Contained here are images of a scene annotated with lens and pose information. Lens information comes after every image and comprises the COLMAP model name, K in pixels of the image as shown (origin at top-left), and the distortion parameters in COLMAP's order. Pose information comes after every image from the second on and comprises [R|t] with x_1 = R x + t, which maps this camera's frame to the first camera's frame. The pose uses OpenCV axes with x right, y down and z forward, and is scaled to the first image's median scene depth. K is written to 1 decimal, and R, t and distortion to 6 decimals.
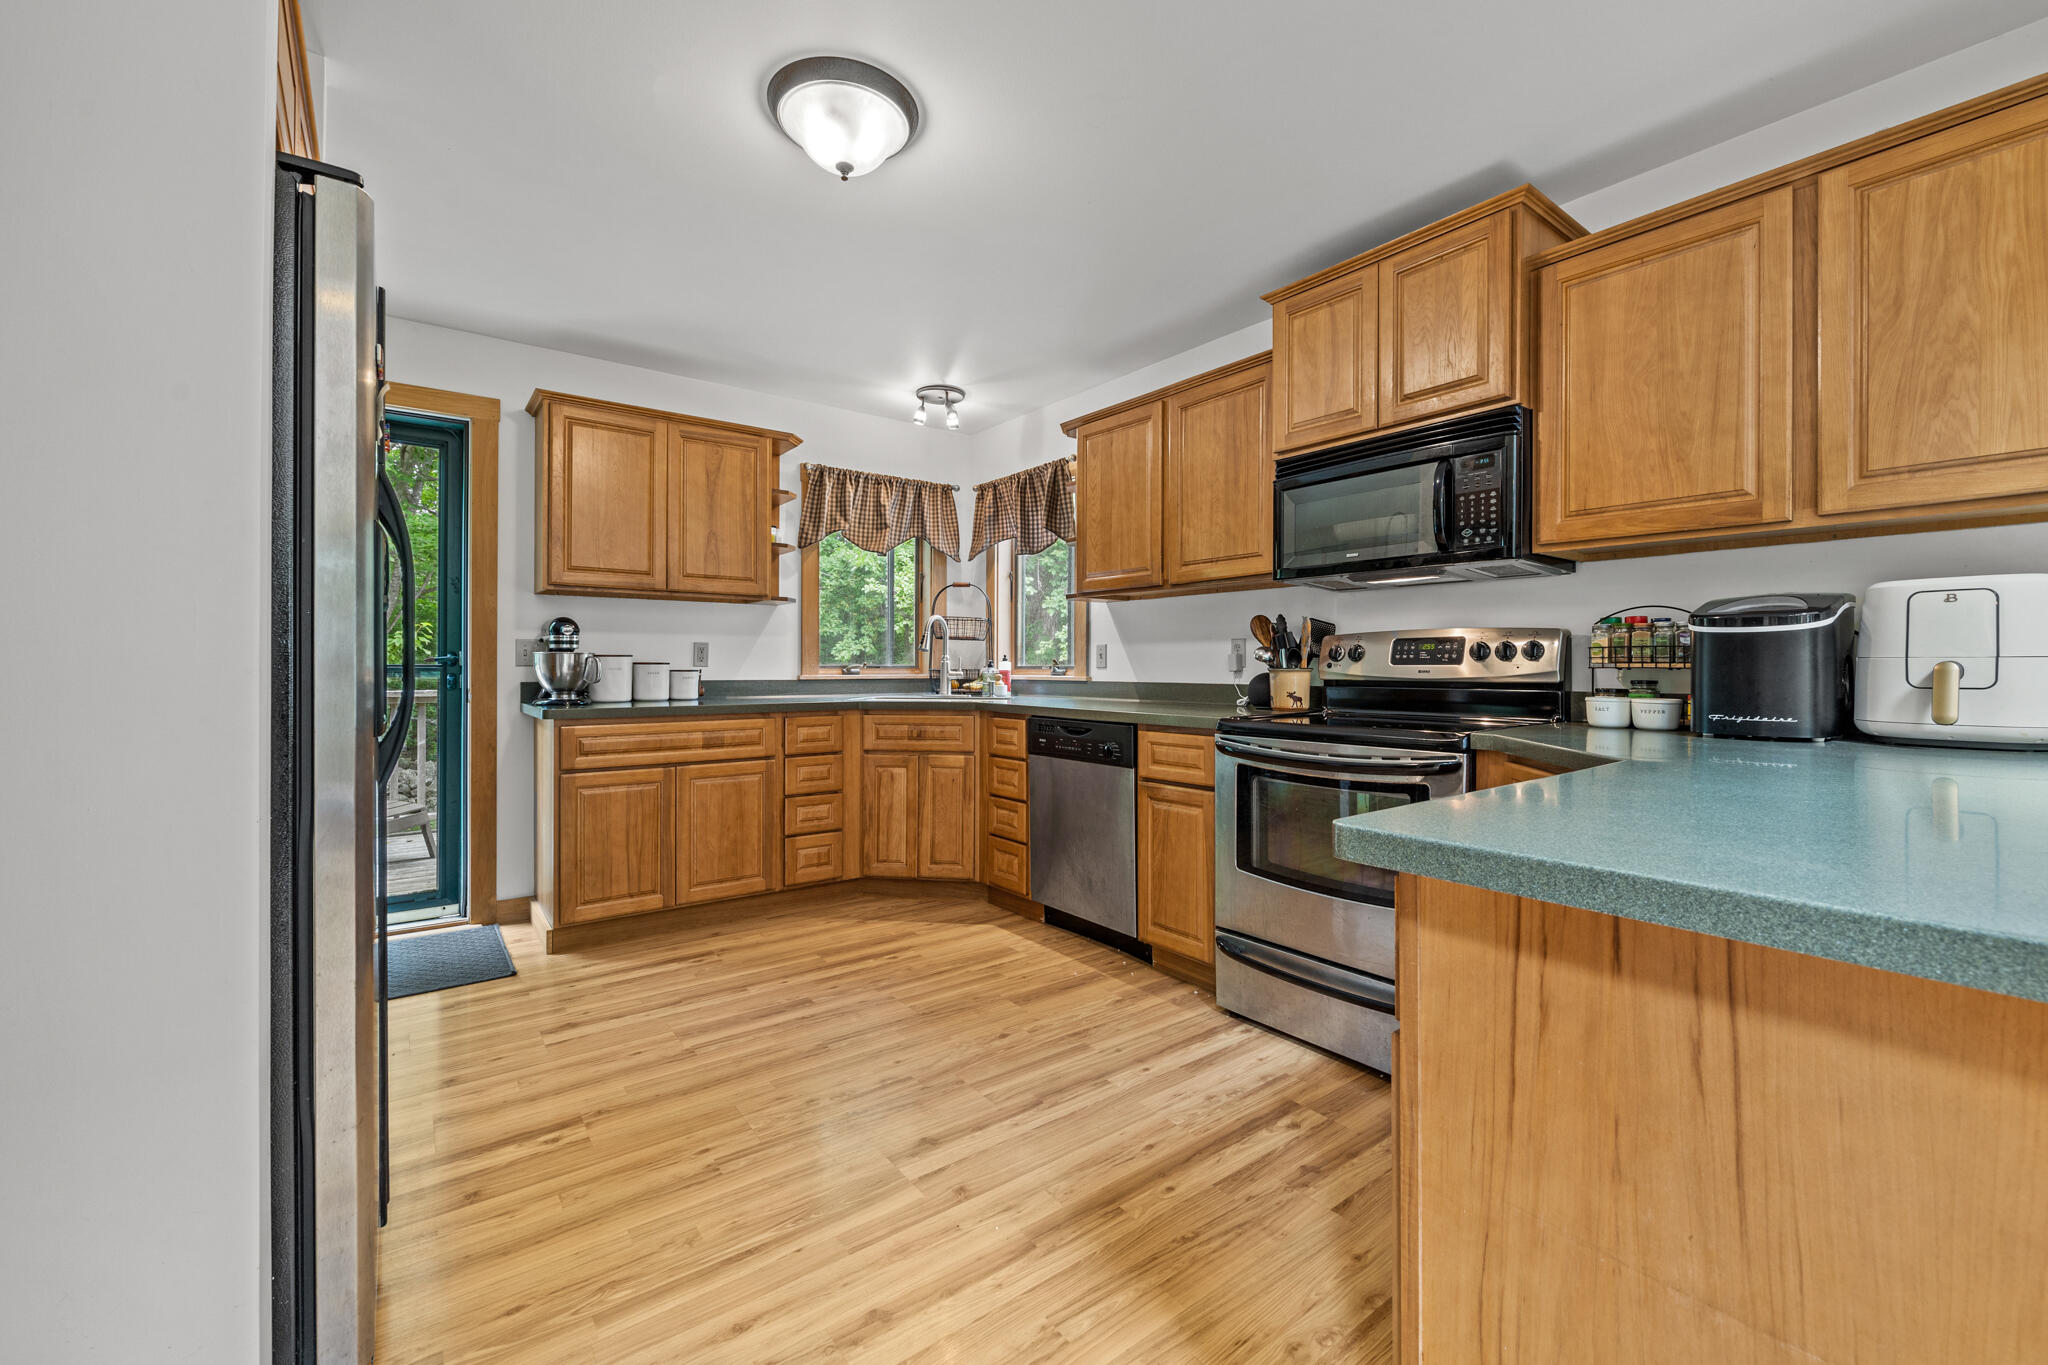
lens RADIAL K [[823.7, 0, 1024.0], [0, 823.7, 682.5], [0, 0, 1]] dist [-0.000408, -0.000033]
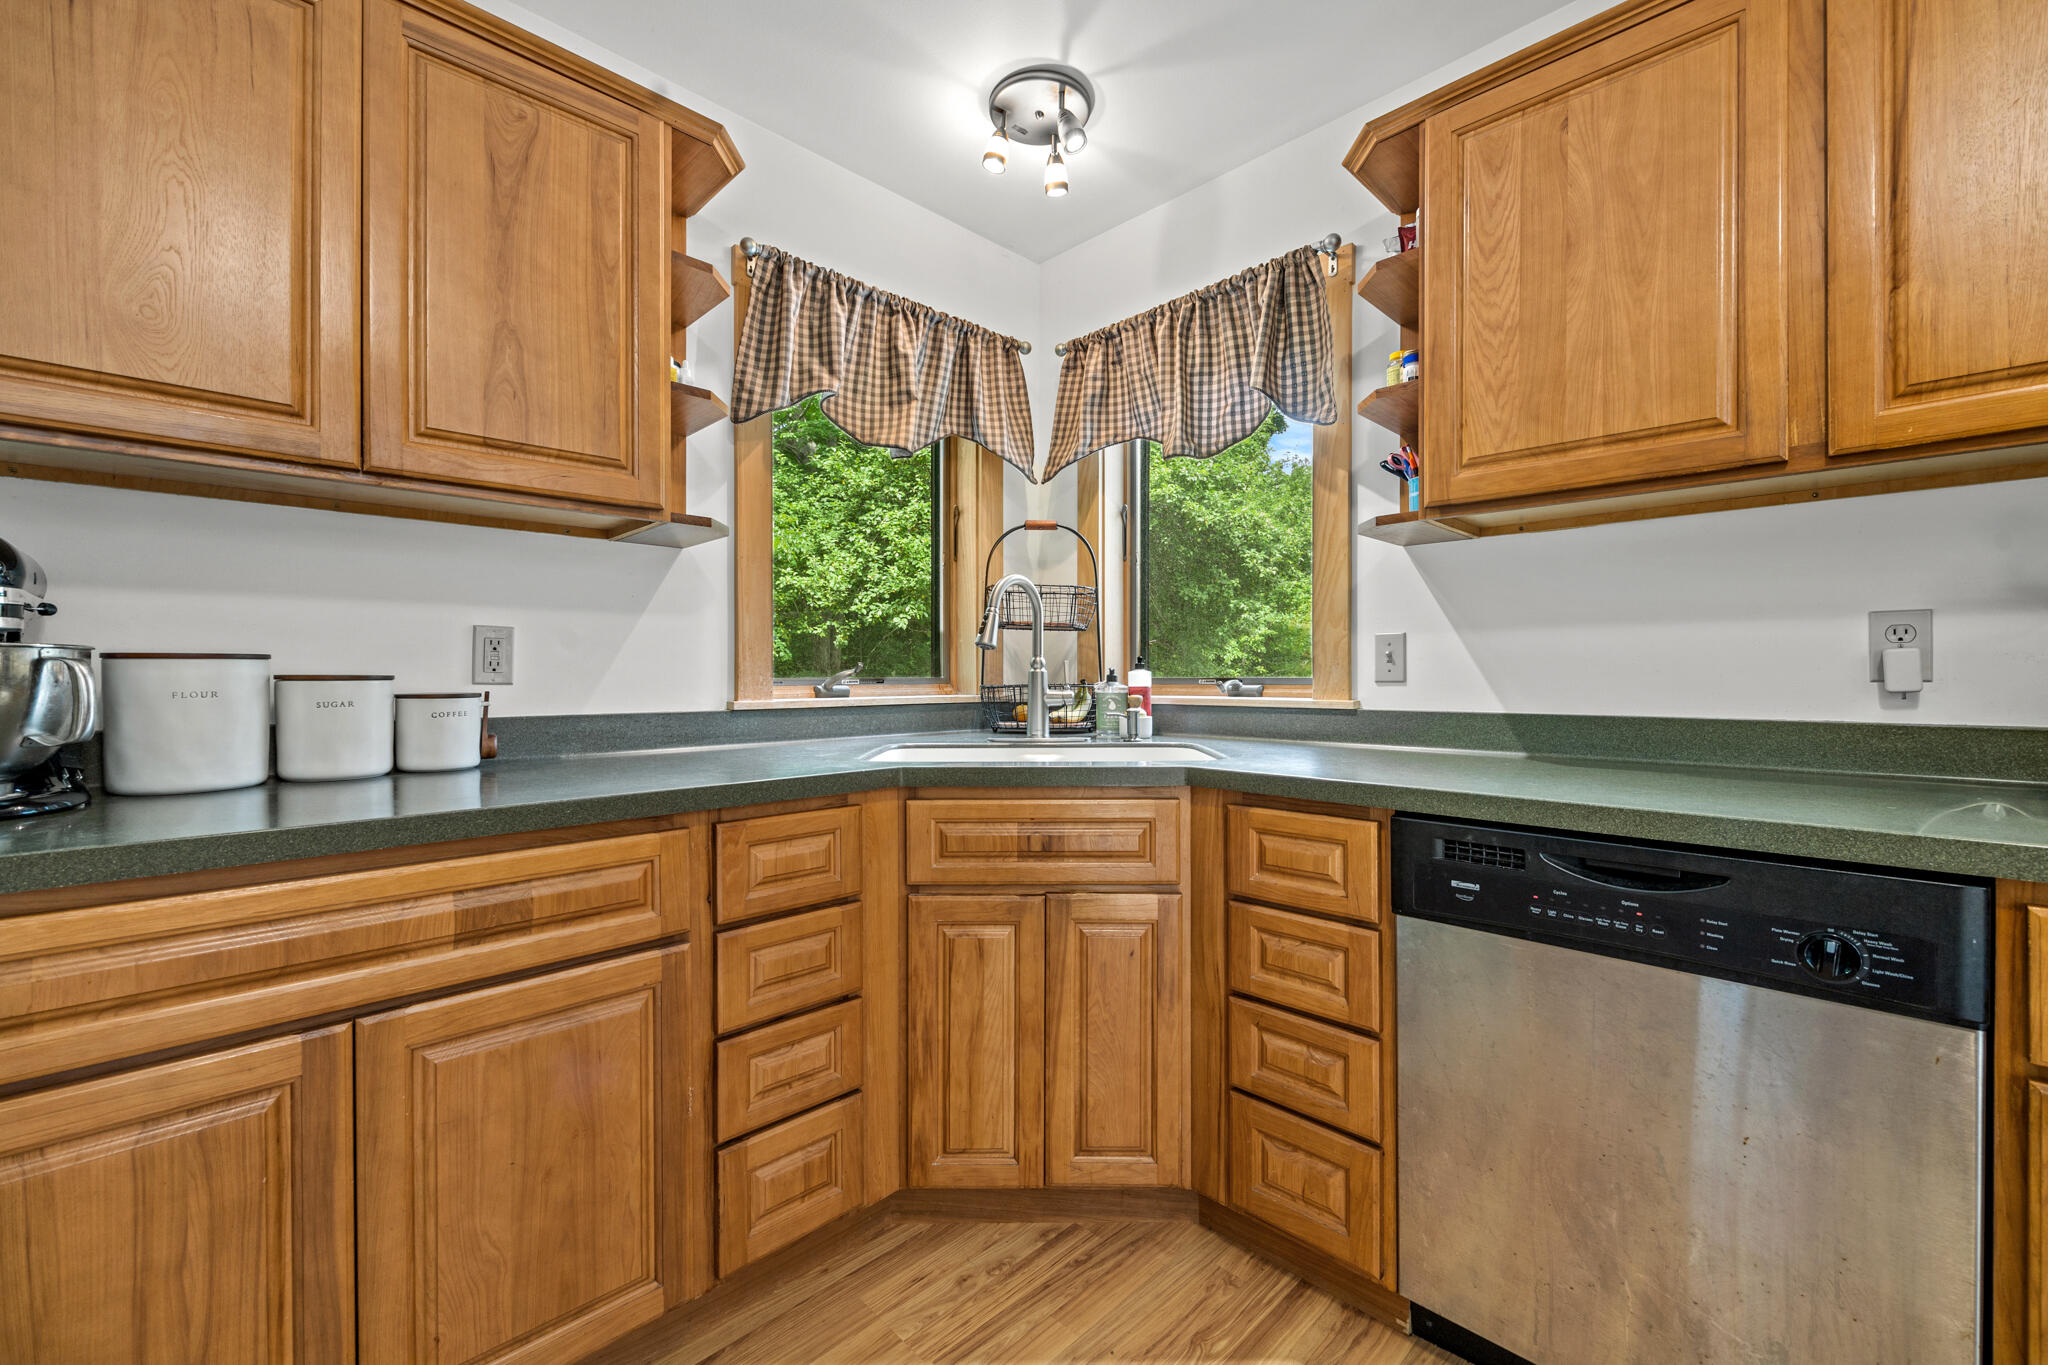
lens RADIAL K [[817.8, 0, 1024.0], [0, 817.8, 682.5], [0, 0, 1]] dist [-0.001833, 0.000095]
pose [[0.991201, -0.006244, 0.132220, -0.224679], [0.007484, 0.999933, -0.008882, -0.018096], [-0.132155, 0.009793, 0.991181, 0.689077]]
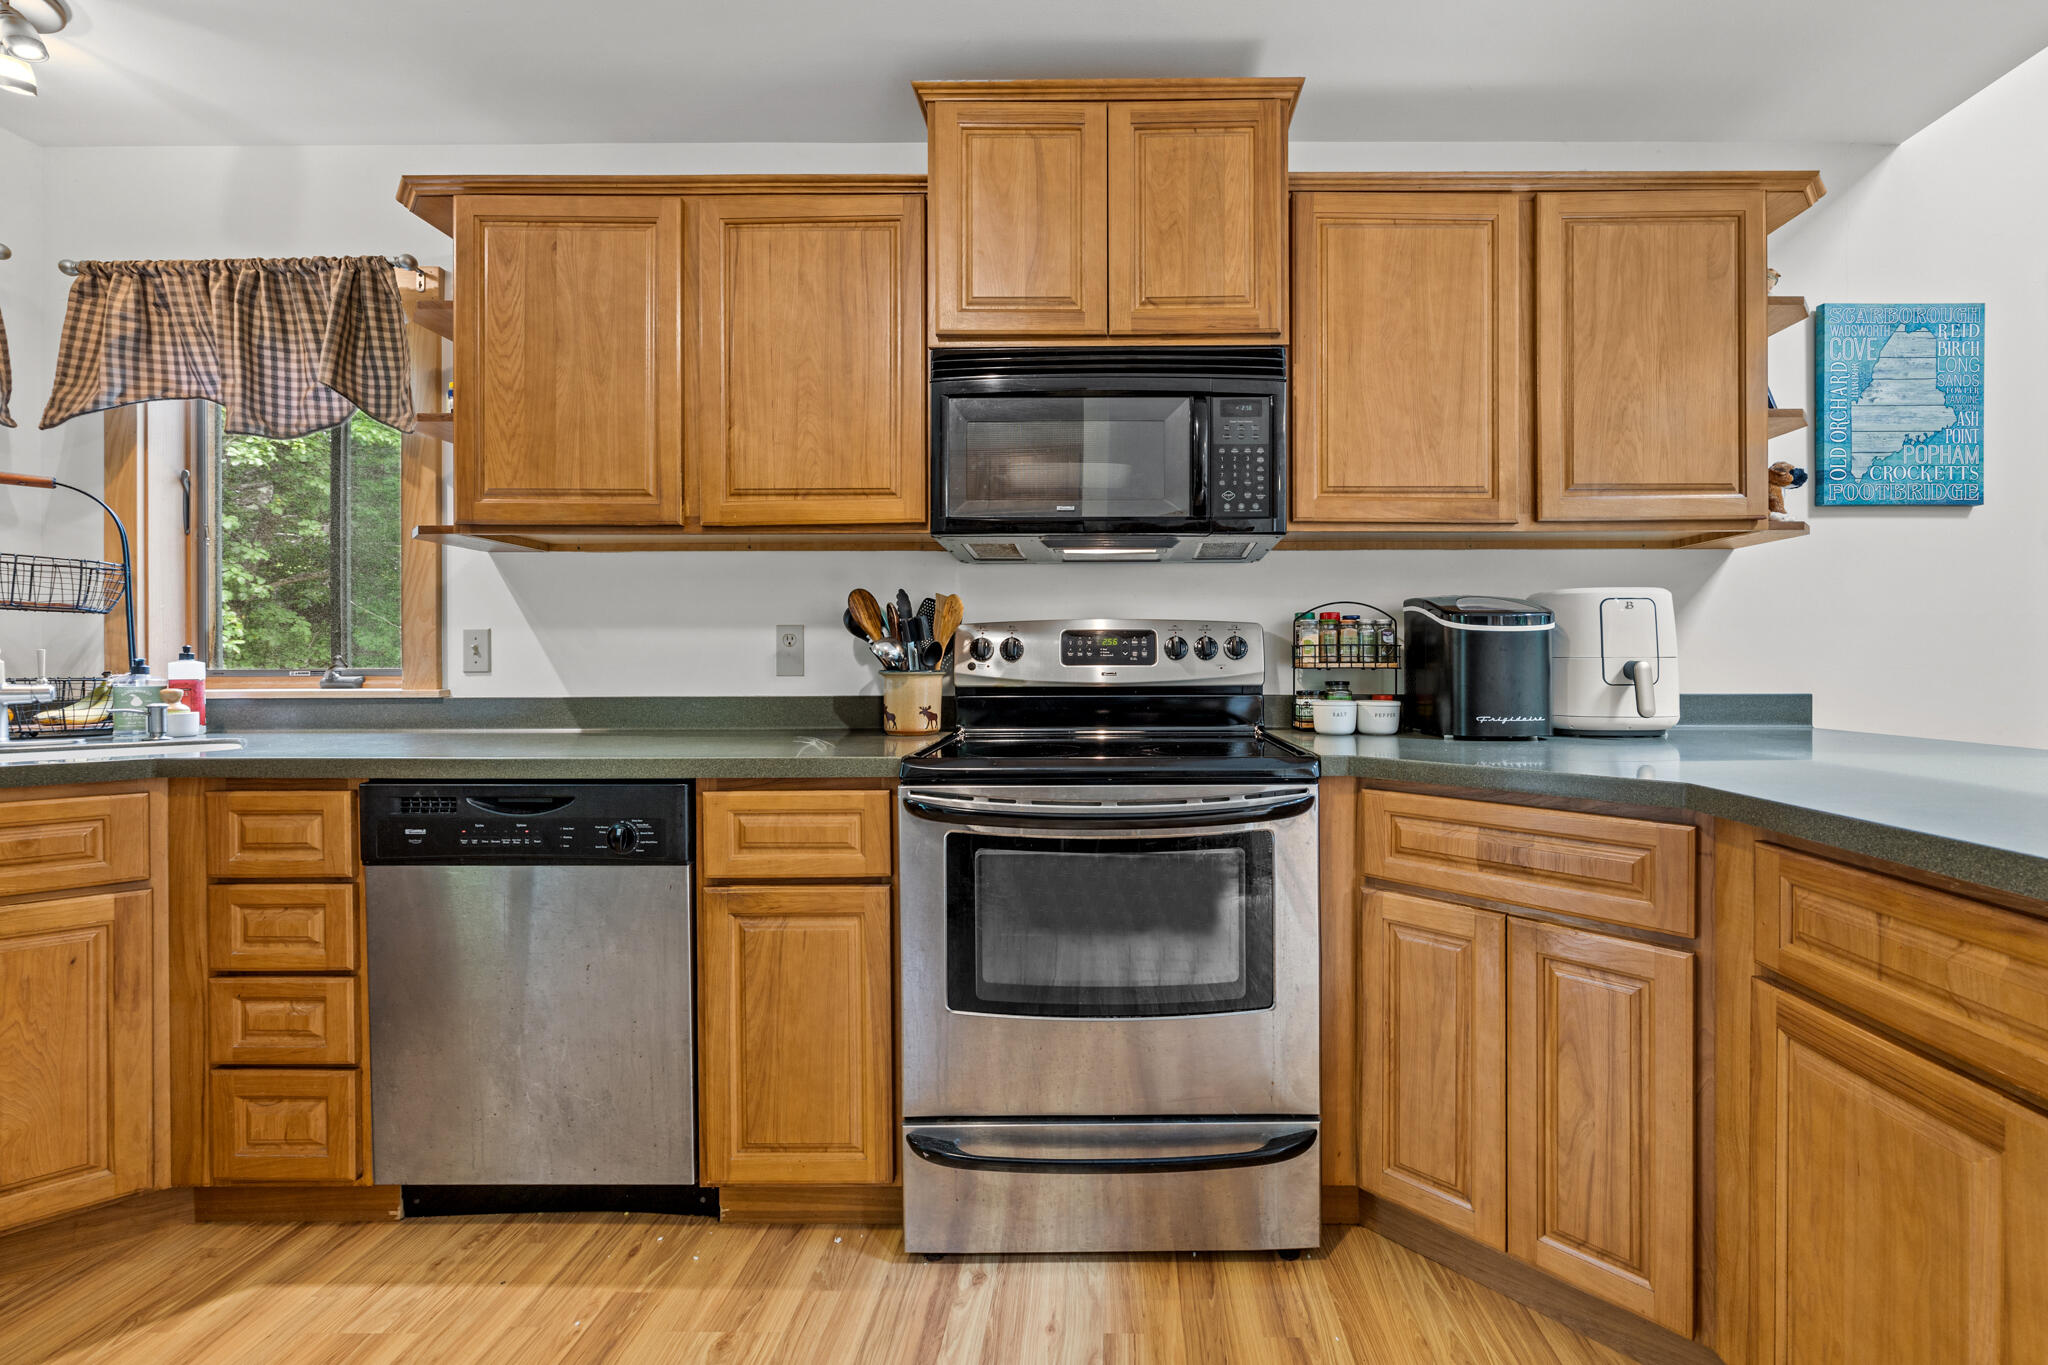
lens RADIAL K [[853.9, 0, 1097.9], [0, 853.9, 676.0], [0, 0, 1]] dist [-0.000317, -0.000307]
pose [[0.610913, -0.010880, 0.791623, -0.124868], [0.019511, 0.999809, -0.001316, -0.008618], [-0.791457, 0.016250, 0.611008, 0.421425]]
